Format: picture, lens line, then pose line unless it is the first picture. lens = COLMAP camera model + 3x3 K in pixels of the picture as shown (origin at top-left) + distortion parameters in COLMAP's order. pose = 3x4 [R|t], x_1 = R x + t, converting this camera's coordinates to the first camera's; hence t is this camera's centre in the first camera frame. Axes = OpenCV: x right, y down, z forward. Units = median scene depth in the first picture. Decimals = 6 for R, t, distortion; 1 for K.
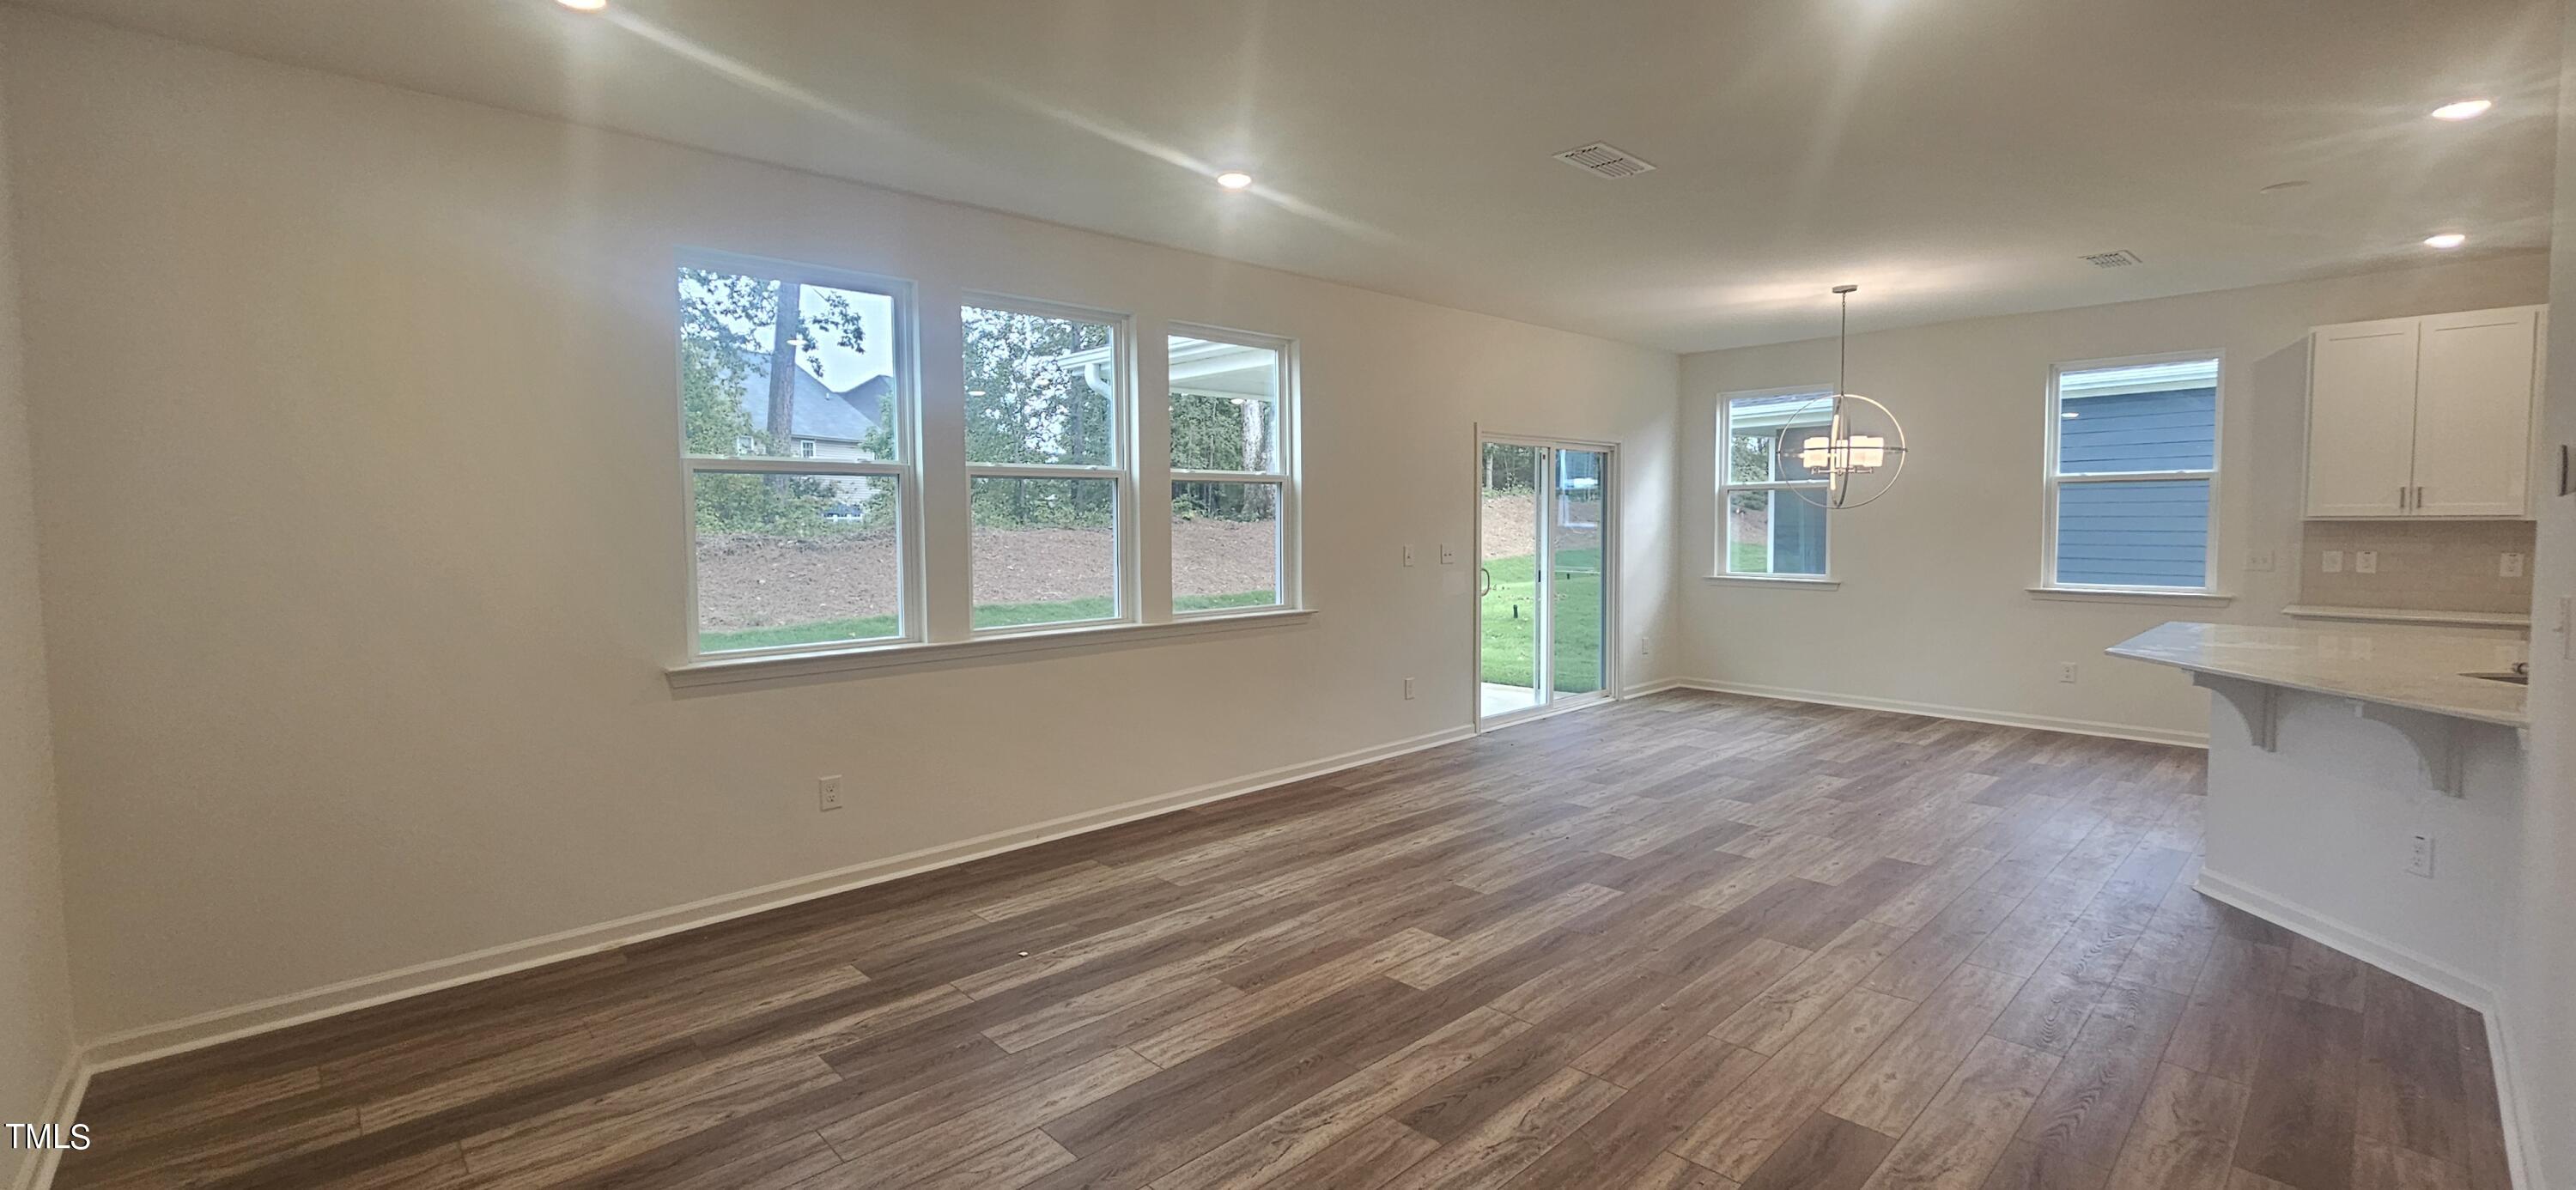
lens RADIAL K [[1058.0, 0, 1292.9], [0, 1058.0, 591.0], [0, 0, 1]] dist [0.000610, 0.000516]
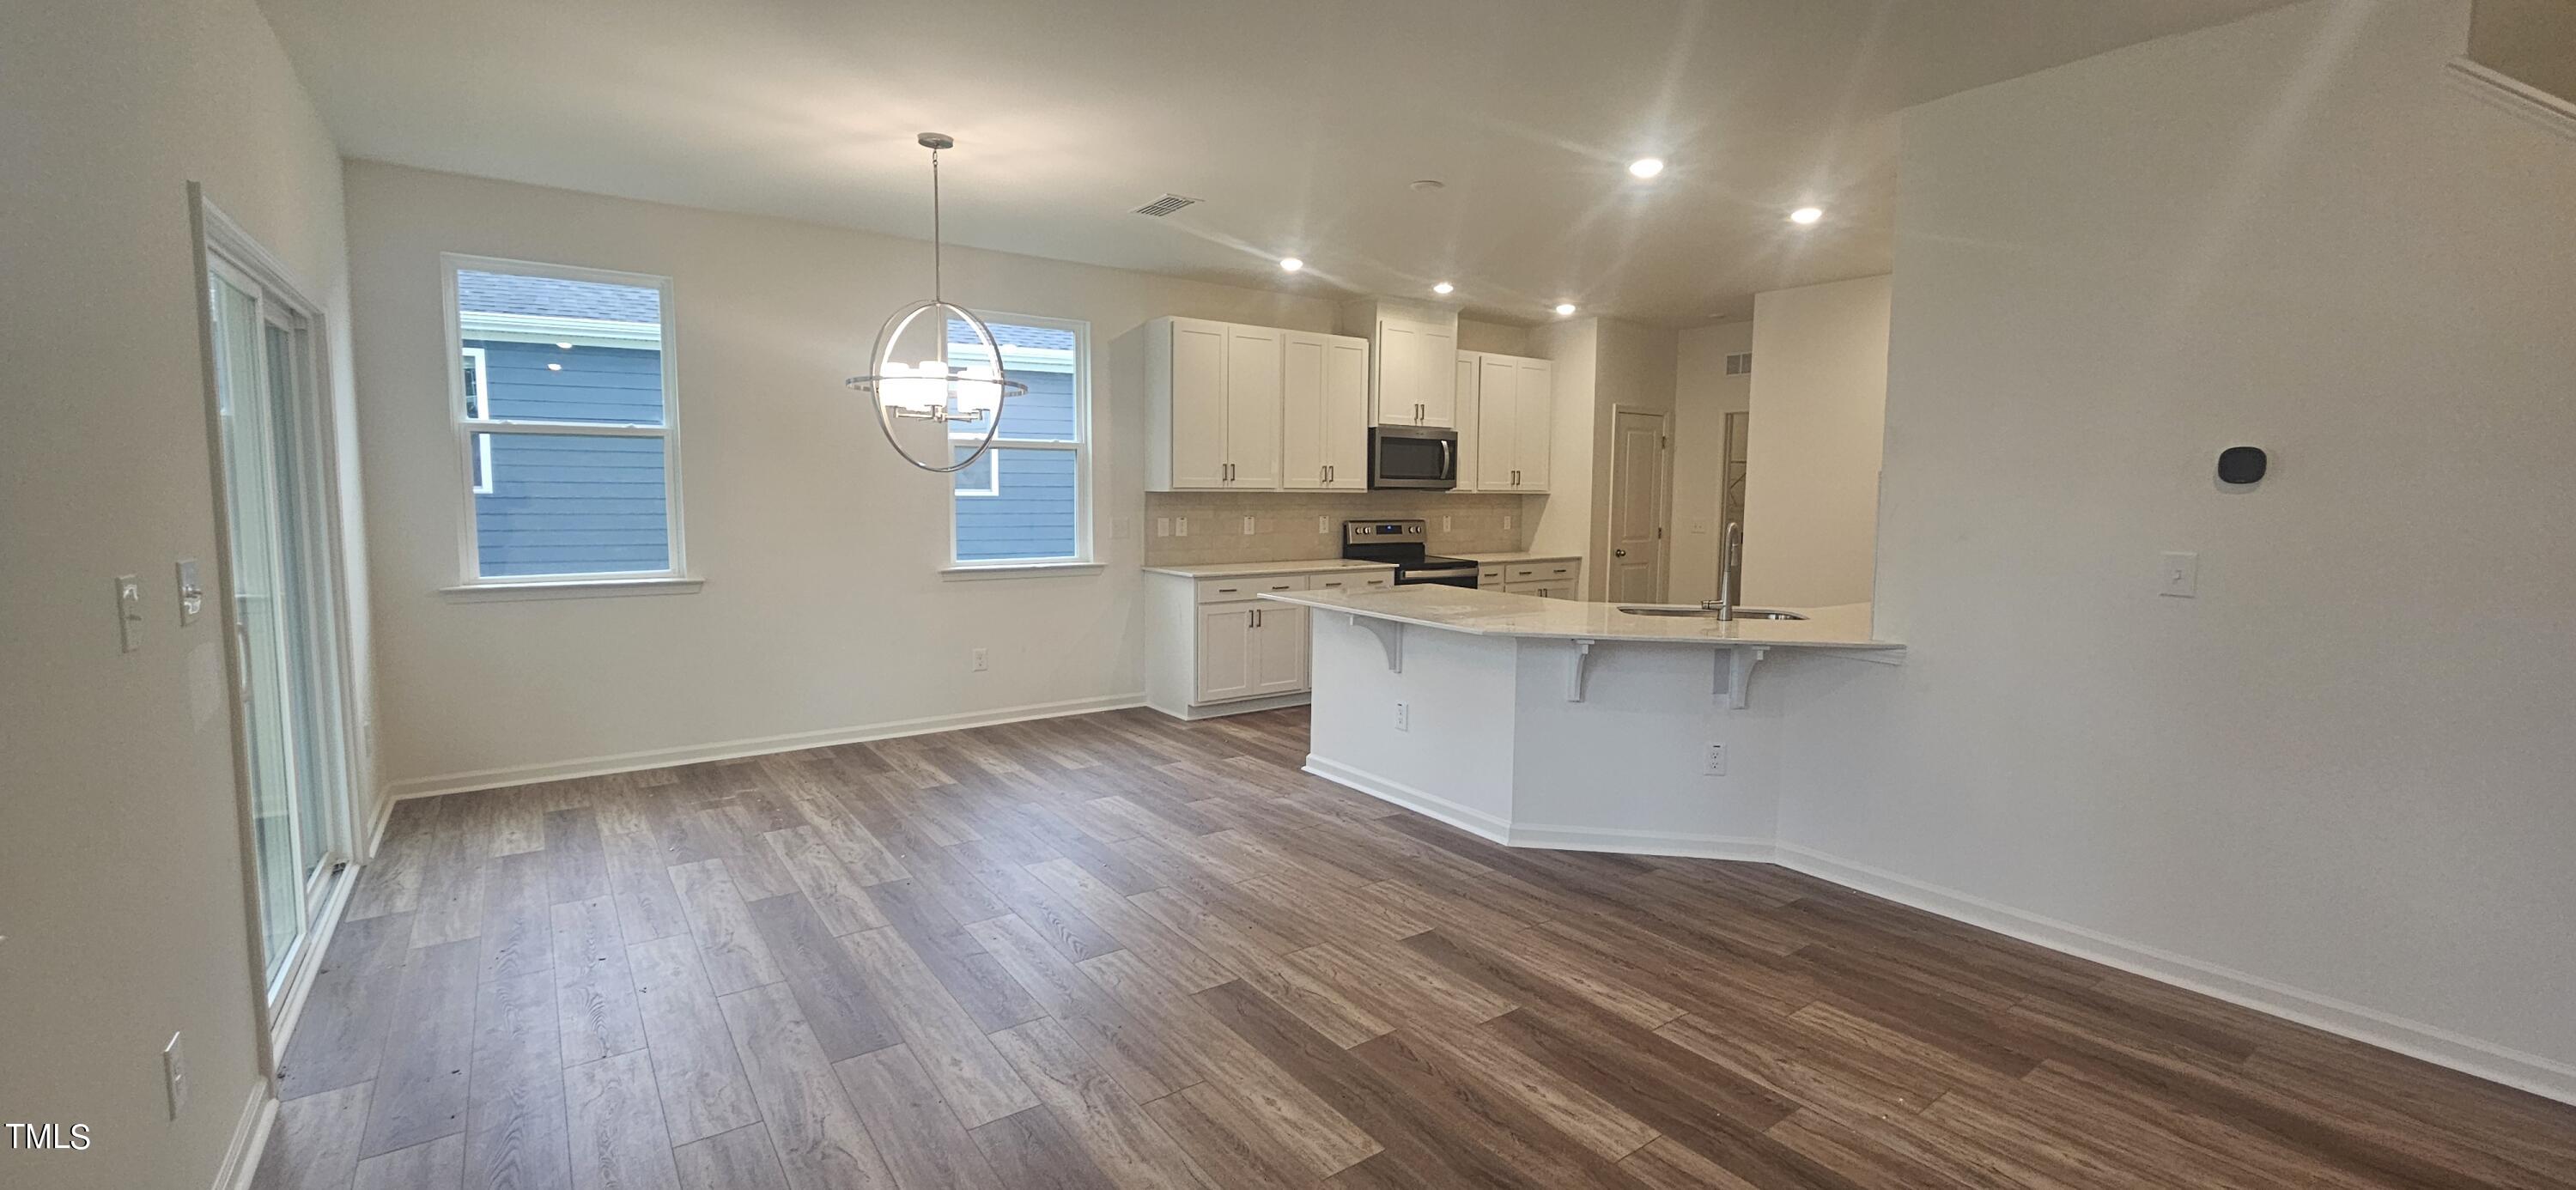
lens RADIAL K [[1058.0, 0, 1295.3], [0, 1058.0, 581.8], [0, 0, 1]] dist [0.000610, 0.000516]
pose [[0.127259, -0.082509, 0.988432, -0.173227], [0.056175, 0.995534, 0.075869, -0.064205], [-0.990278, 0.045870, 0.131325, 0.956508]]
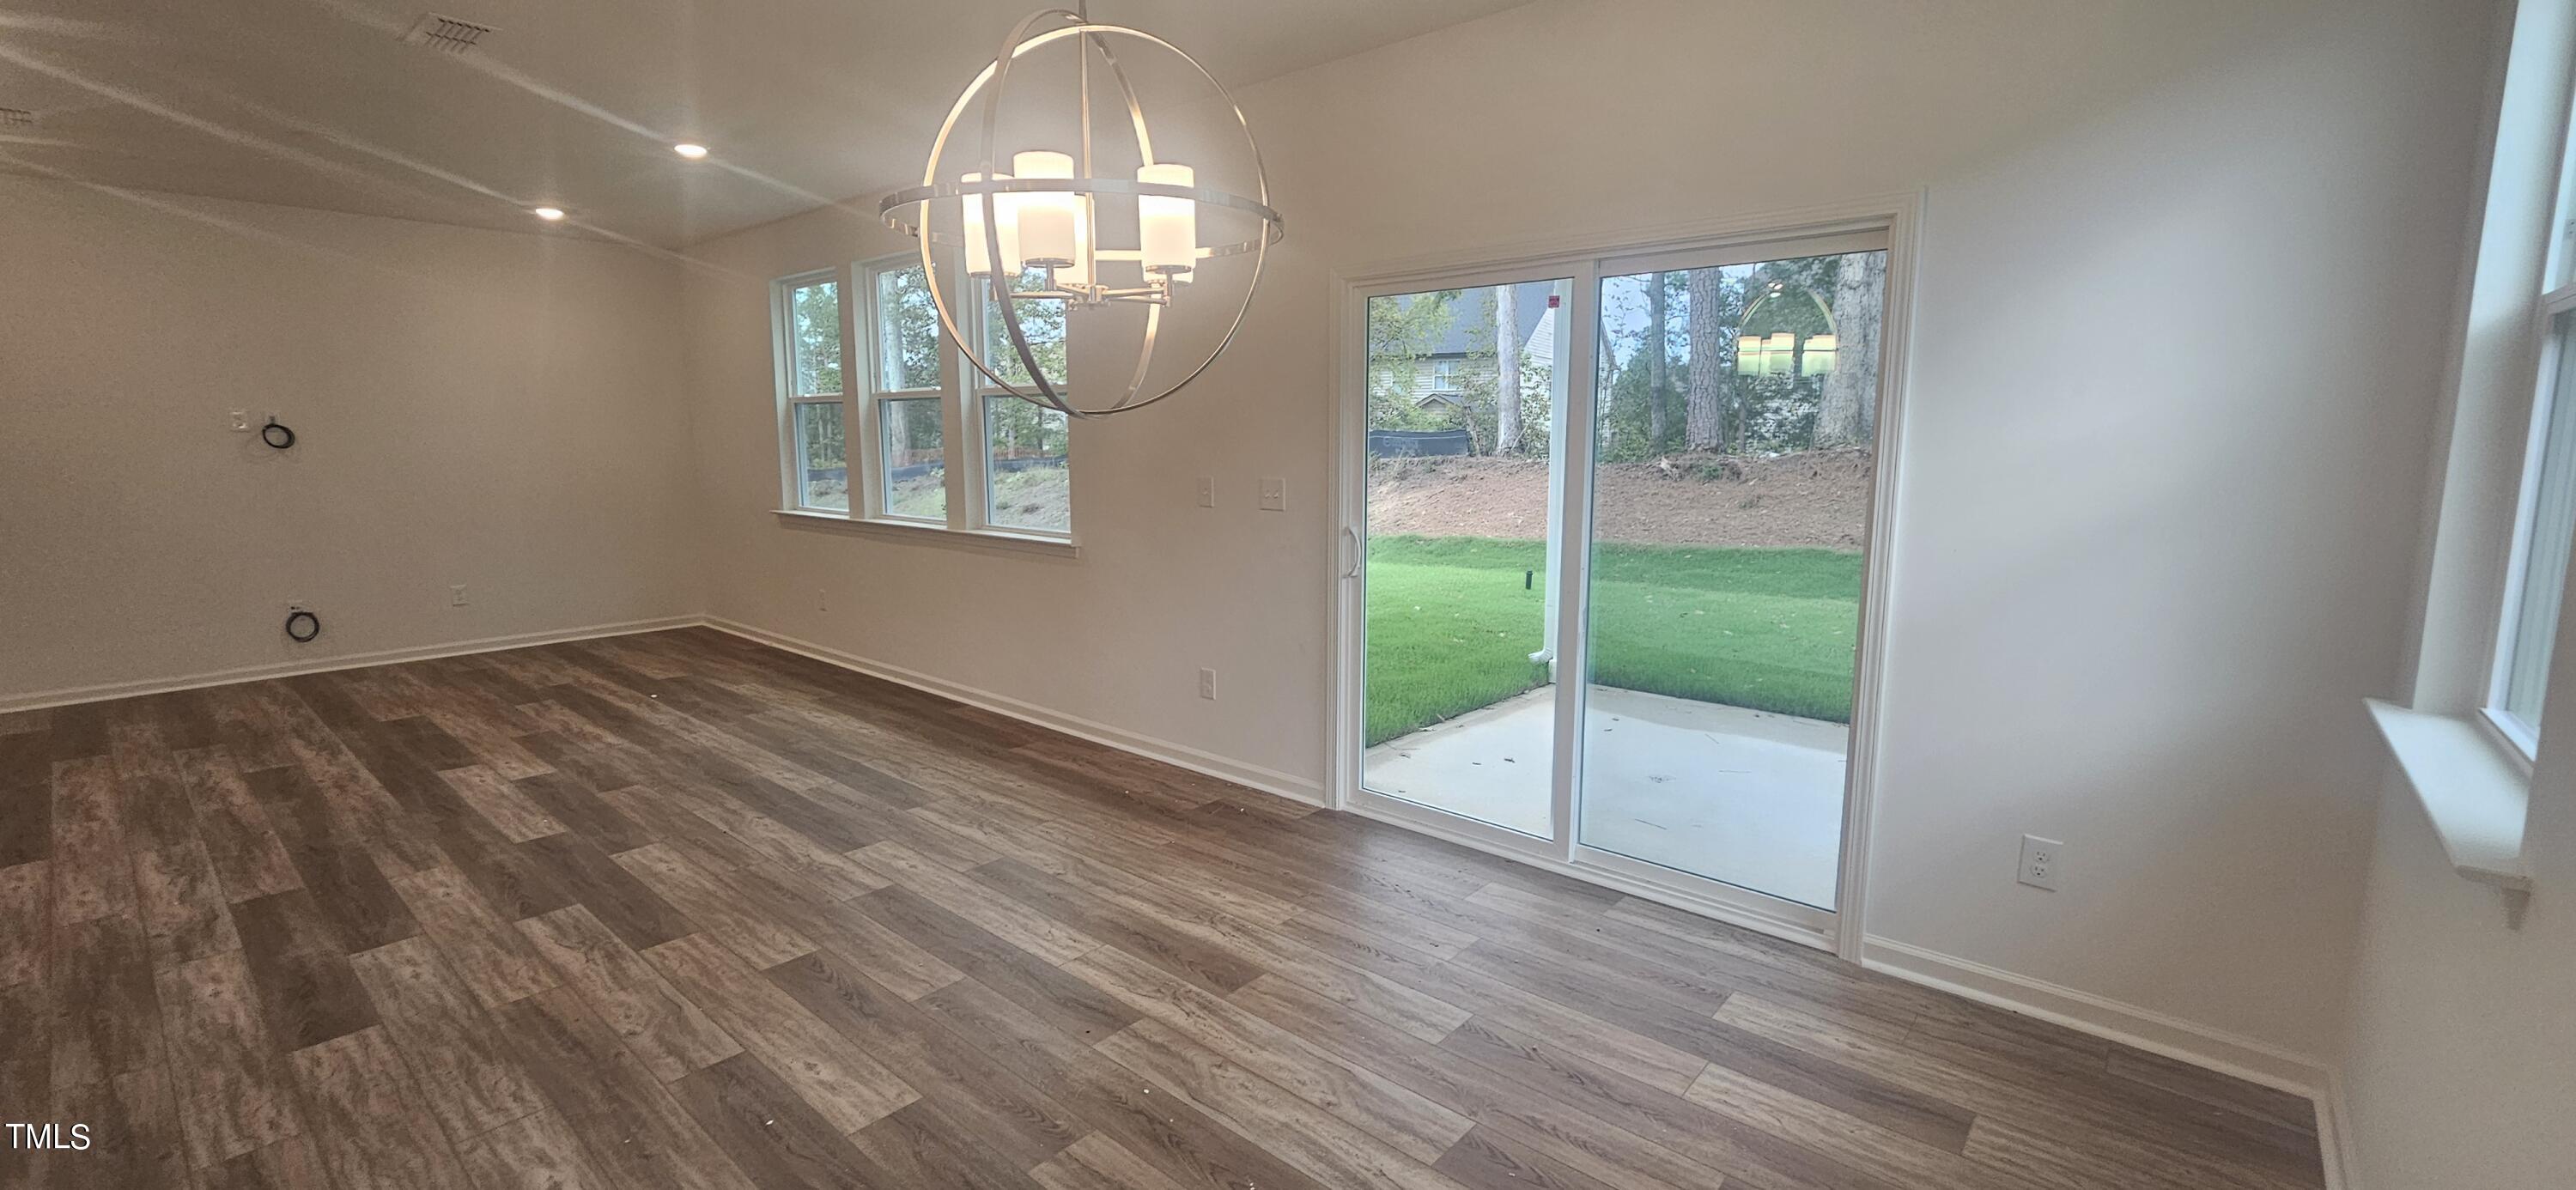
lens RADIAL K [[1058.0, 0, 1285.9], [0, 1058.0, 585.8], [0, 0, 1]] dist [0.000610, 0.000516]
pose [[0.092198, 0.149948, -0.984386, 1.141271], [-0.065517, 0.987368, 0.144266, -0.106450], [0.993583, 0.051193, 0.100857, 1.420865]]
